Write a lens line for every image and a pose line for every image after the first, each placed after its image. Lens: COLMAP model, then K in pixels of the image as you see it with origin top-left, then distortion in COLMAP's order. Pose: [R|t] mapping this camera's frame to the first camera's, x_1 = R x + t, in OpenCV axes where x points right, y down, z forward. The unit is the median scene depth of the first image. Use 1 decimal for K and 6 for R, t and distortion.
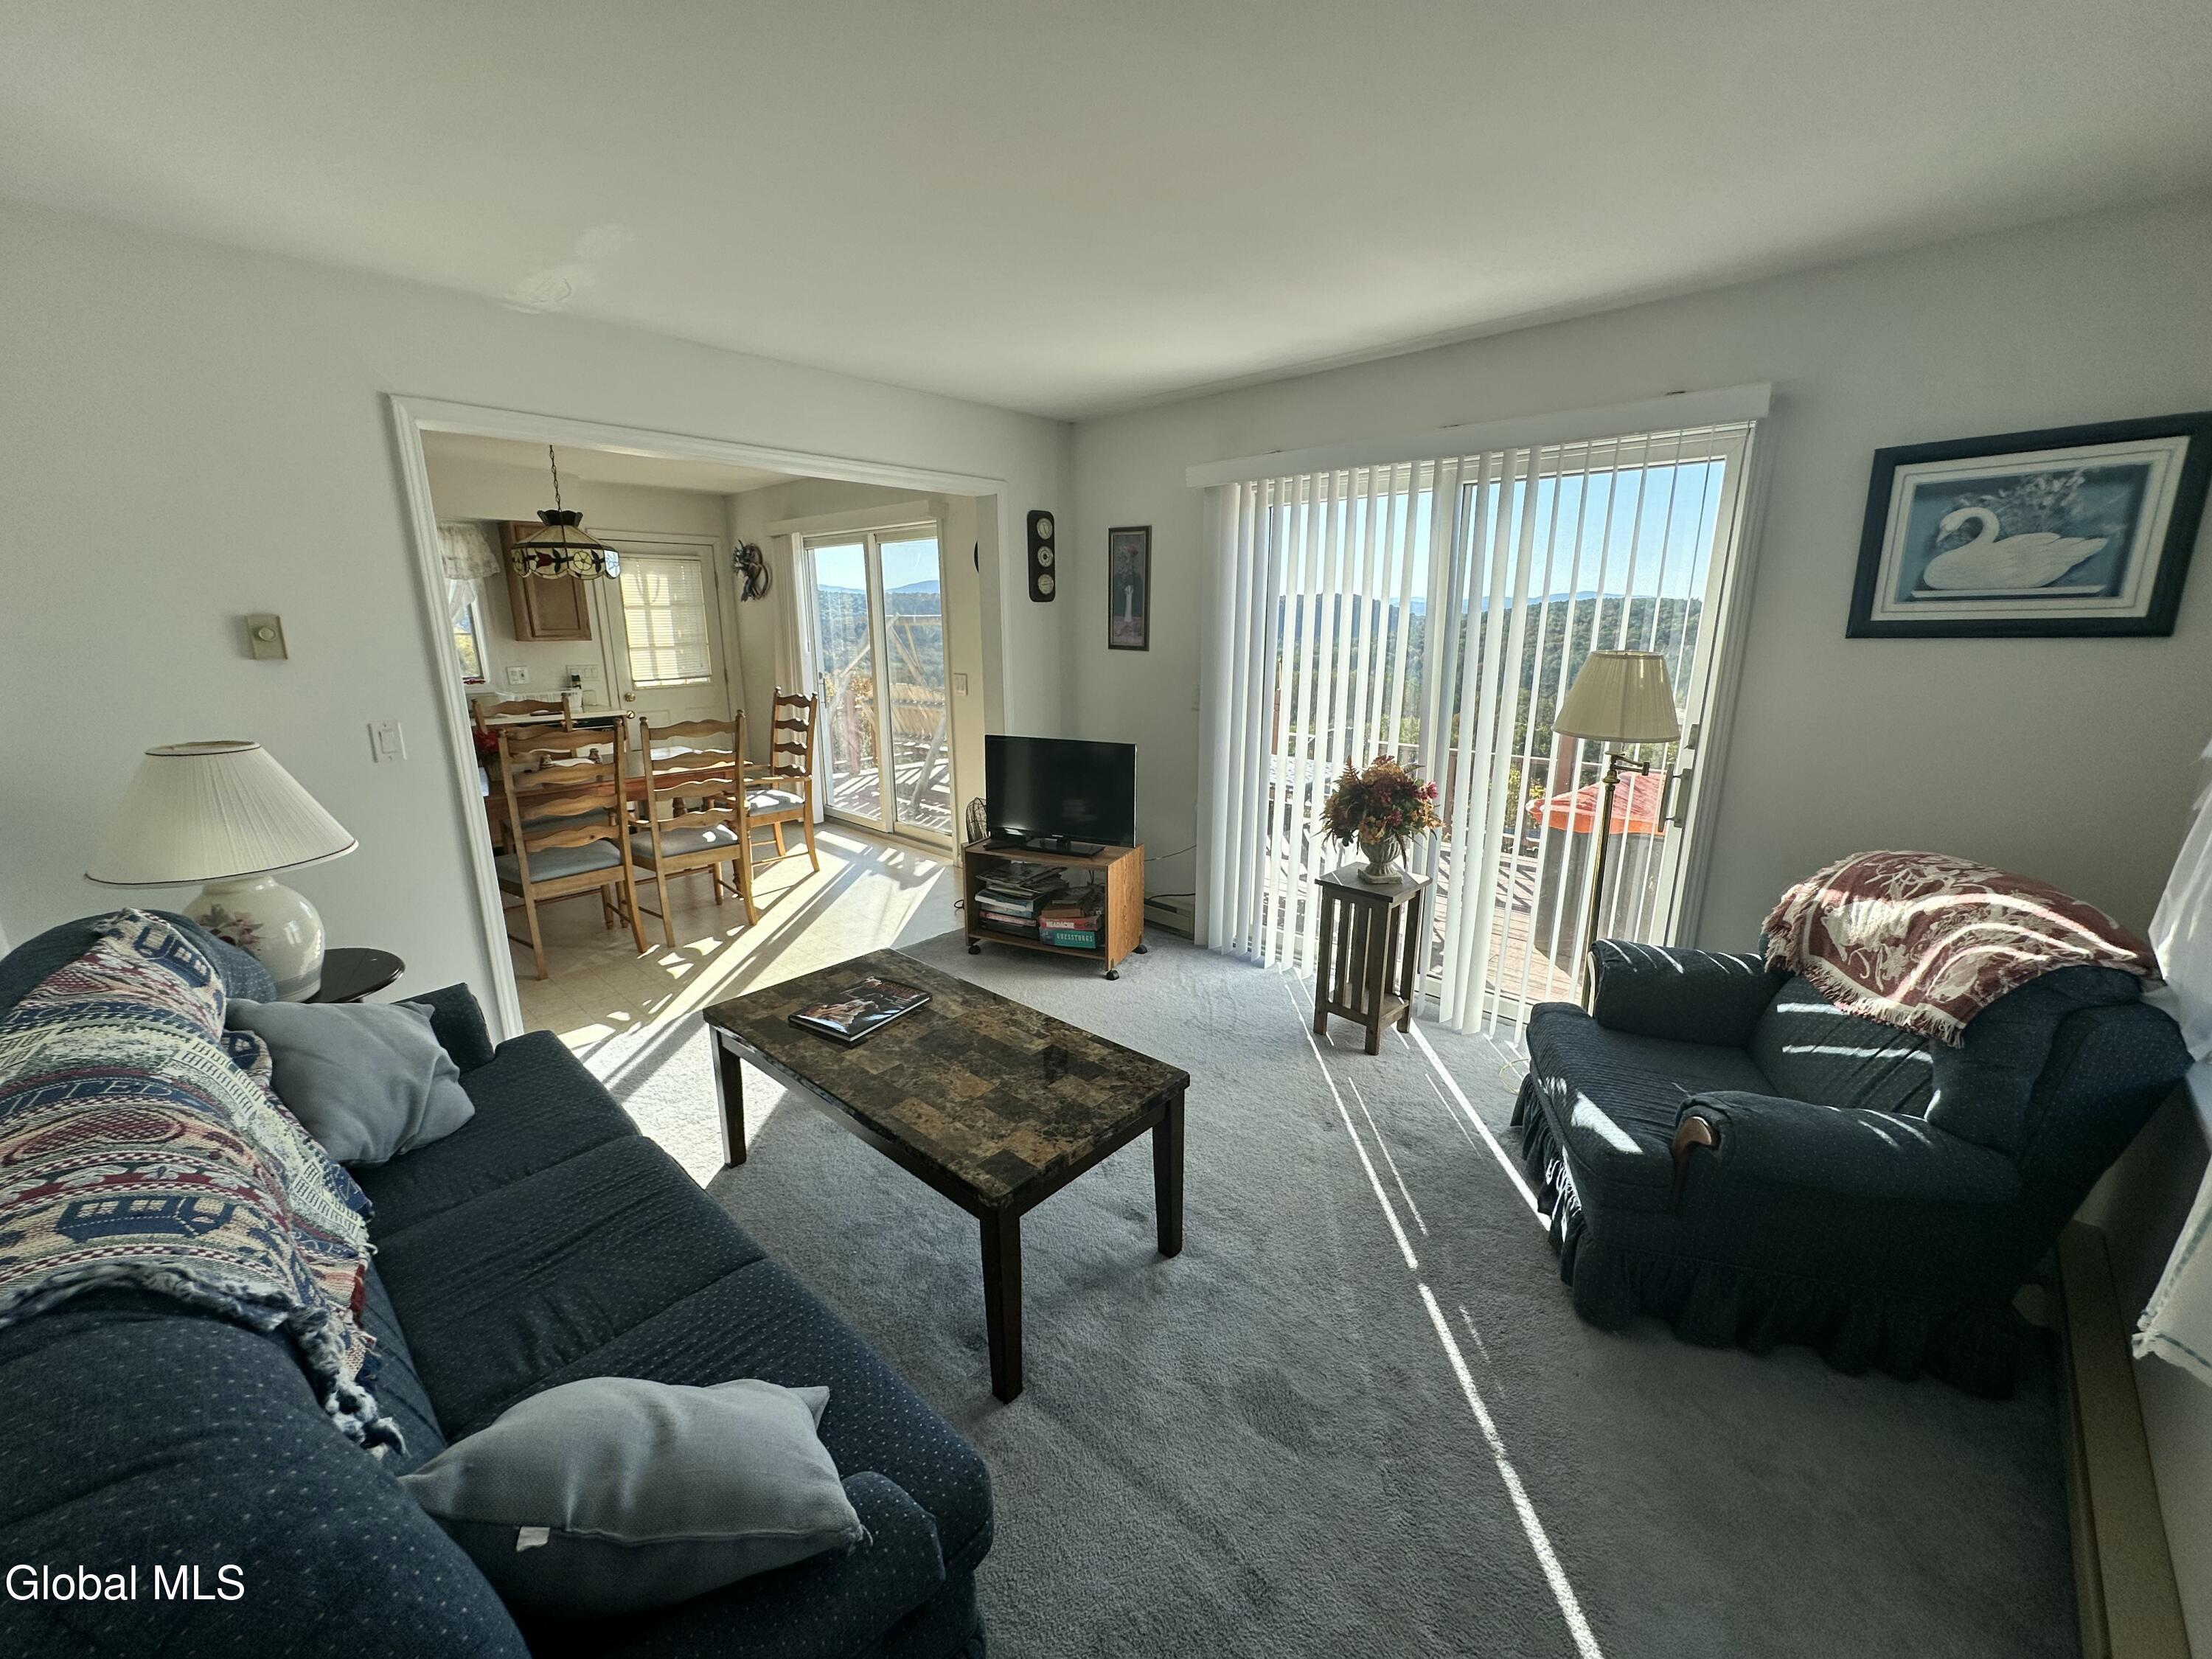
lens RADIAL K [[883.4, 0, 1105.8], [0, 883.4, 825.2], [0, 0, 1]] dist [-0.001842, 0.000566]
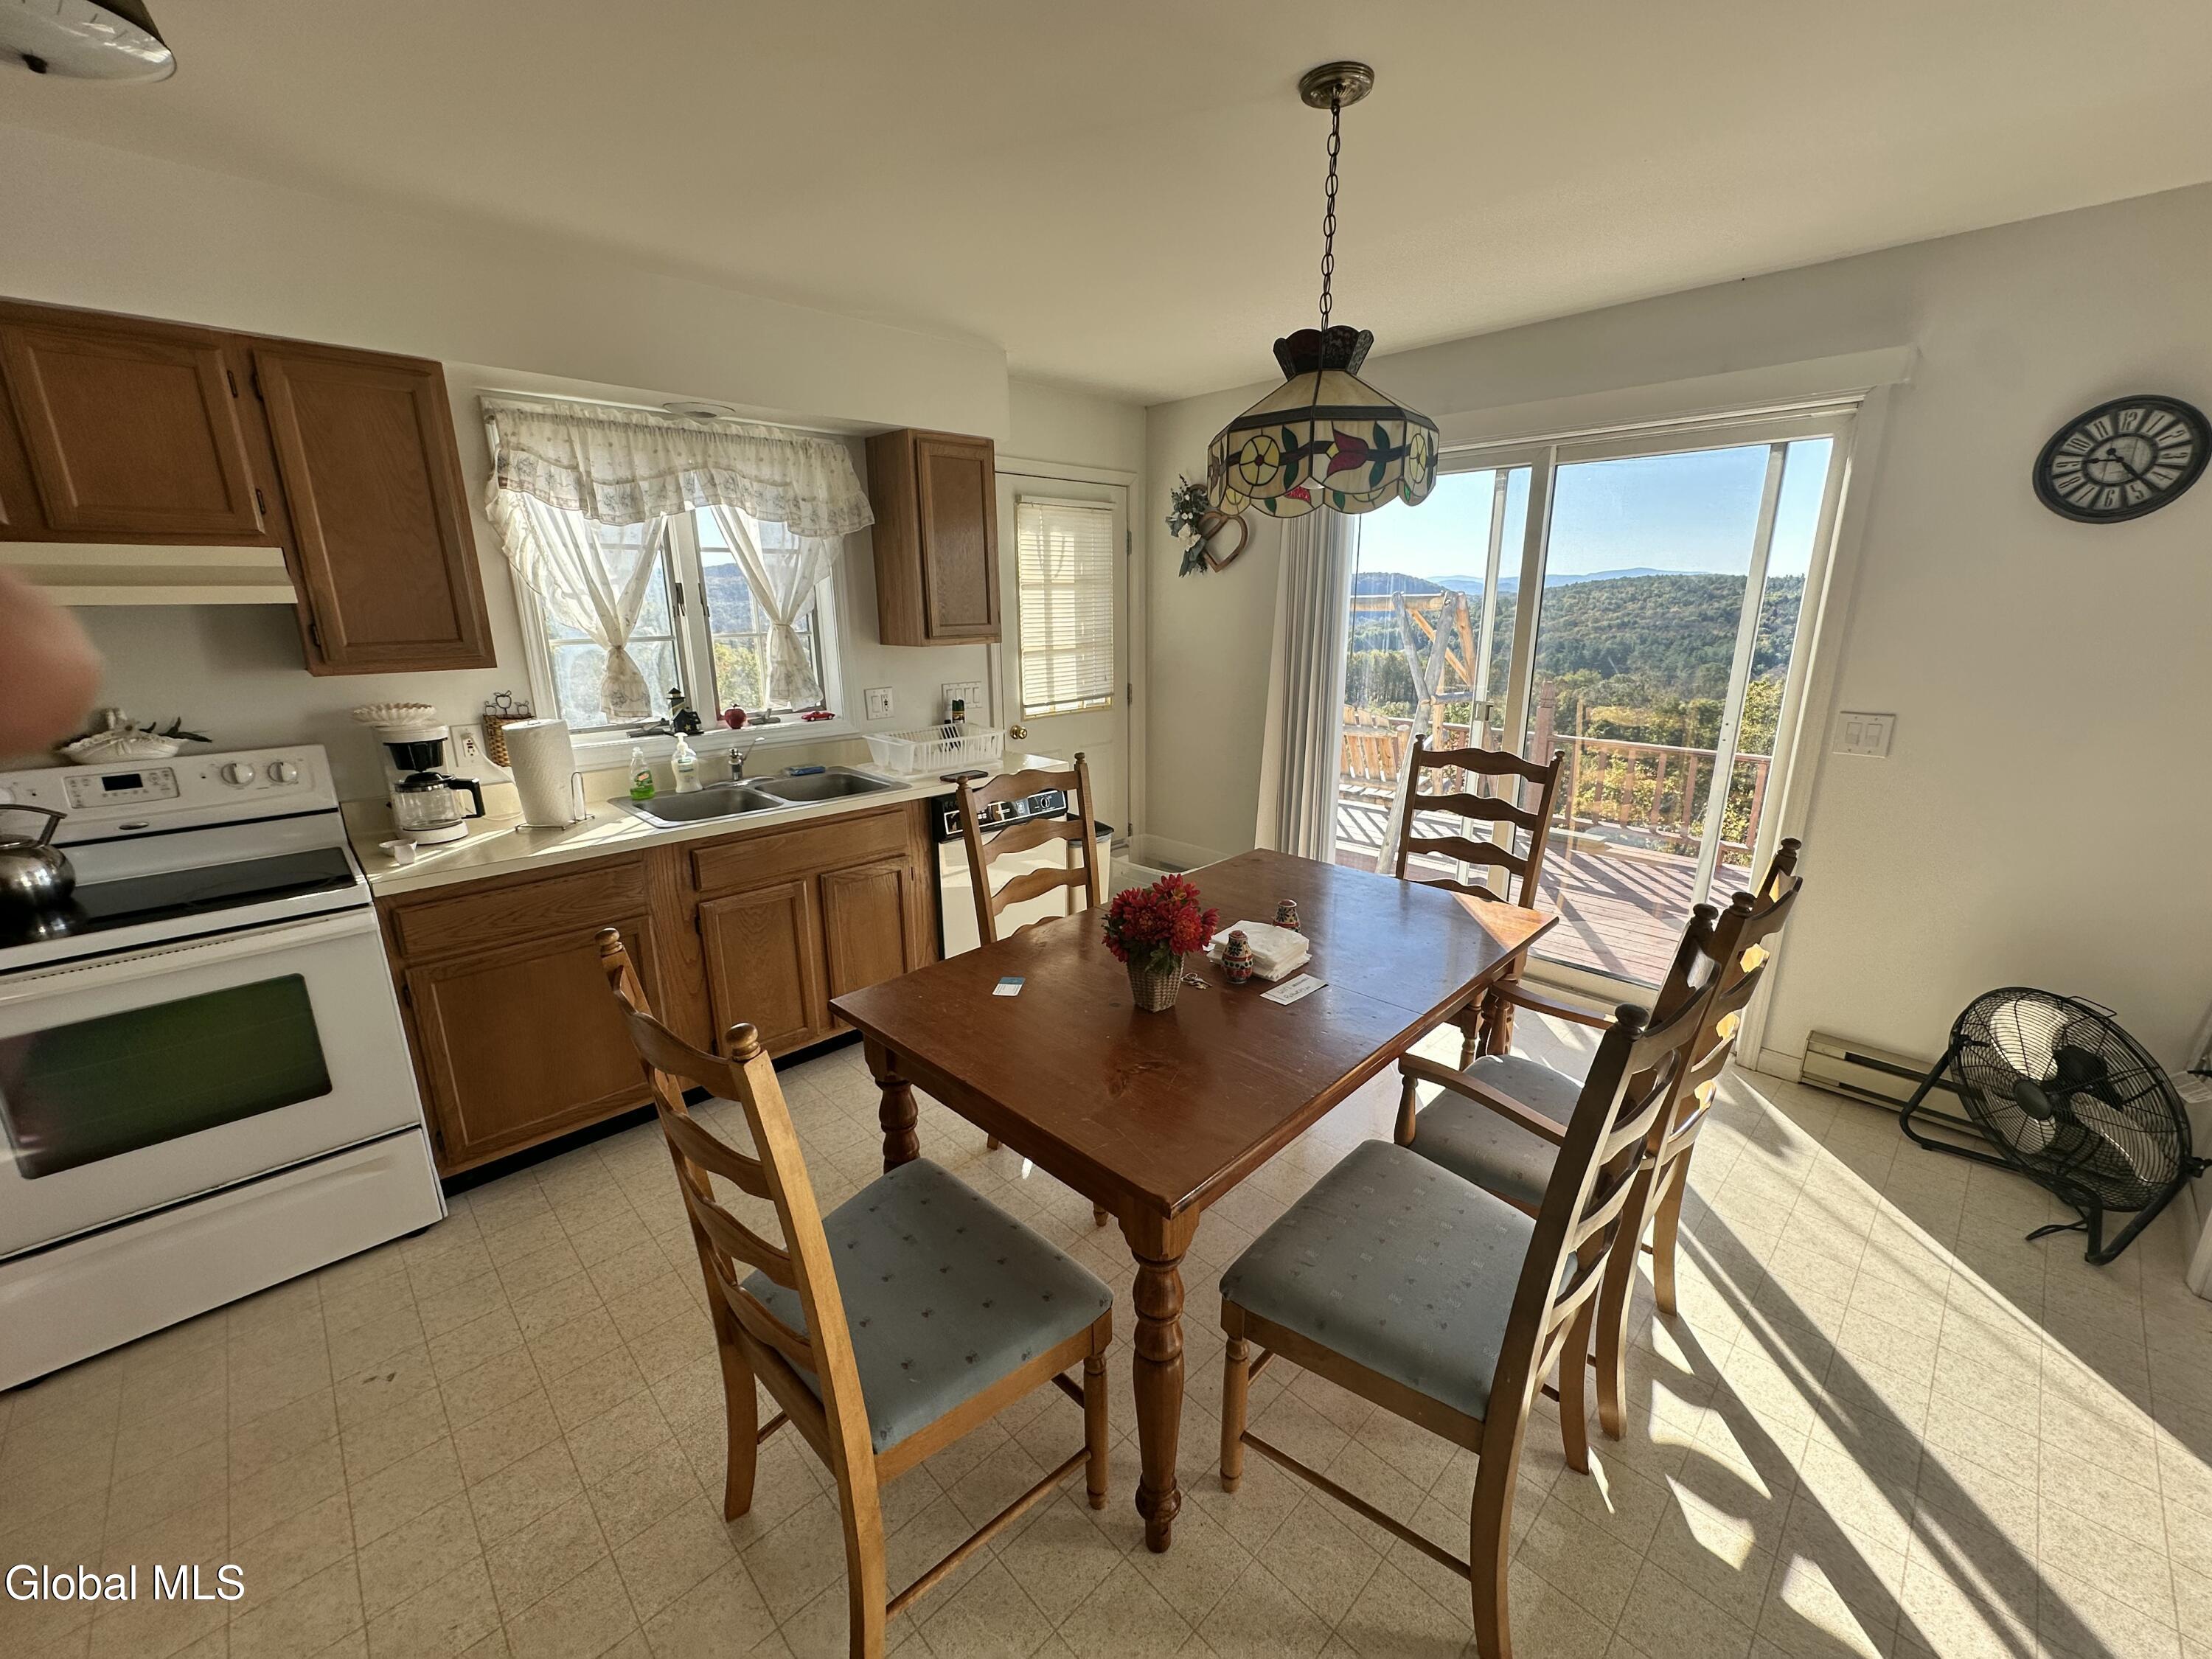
lens RADIAL K [[883.4, 0, 1109.3], [0, 883.4, 835.4], [0, 0, 1]] dist [-0.001842, 0.000566]
pose [[0.998810, 0.006422, -0.048350, -0.515659], [-0.004900, 0.999491, 0.031527, -0.106555], [0.048528, -0.031253, 0.998333, 0.439000]]
